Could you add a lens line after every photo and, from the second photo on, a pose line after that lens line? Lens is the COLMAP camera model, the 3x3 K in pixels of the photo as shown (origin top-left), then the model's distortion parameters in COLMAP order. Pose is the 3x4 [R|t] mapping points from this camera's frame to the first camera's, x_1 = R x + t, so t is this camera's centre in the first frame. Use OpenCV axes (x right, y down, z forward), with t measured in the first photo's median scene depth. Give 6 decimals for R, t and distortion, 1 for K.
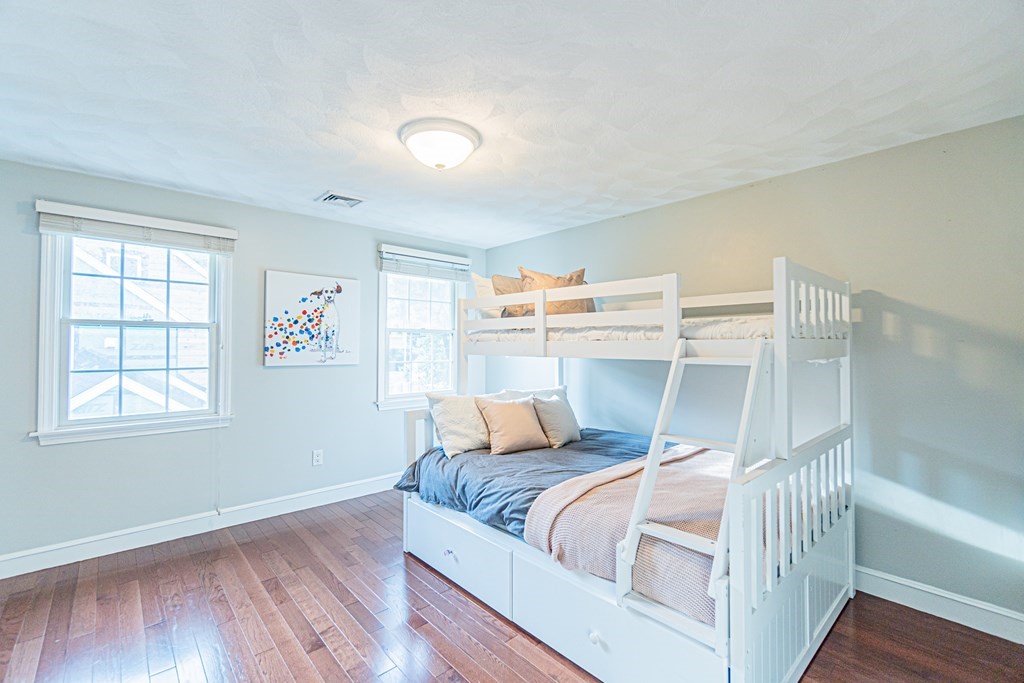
lens RADIAL K [[445.0, 0, 508.6], [0, 445.0, 338.7], [0, 0, 1]] dist [0.001557, 0.000766]
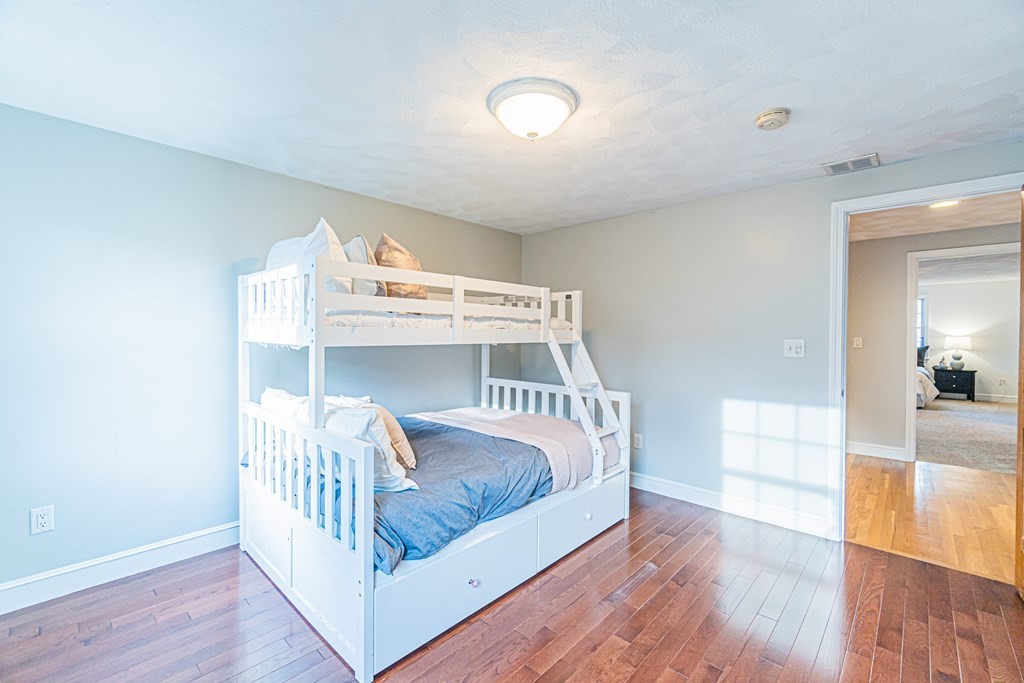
lens RADIAL K [[445.0, 0, 508.6], [0, 445.0, 338.7], [0, 0, 1]] dist [0.001557, 0.000766]
pose [[-0.084732, -0.013654, 0.996310, -1.054474], [-0.021690, 0.999694, 0.011856, 0.016701], [-0.996168, -0.020605, -0.085002, 1.114220]]
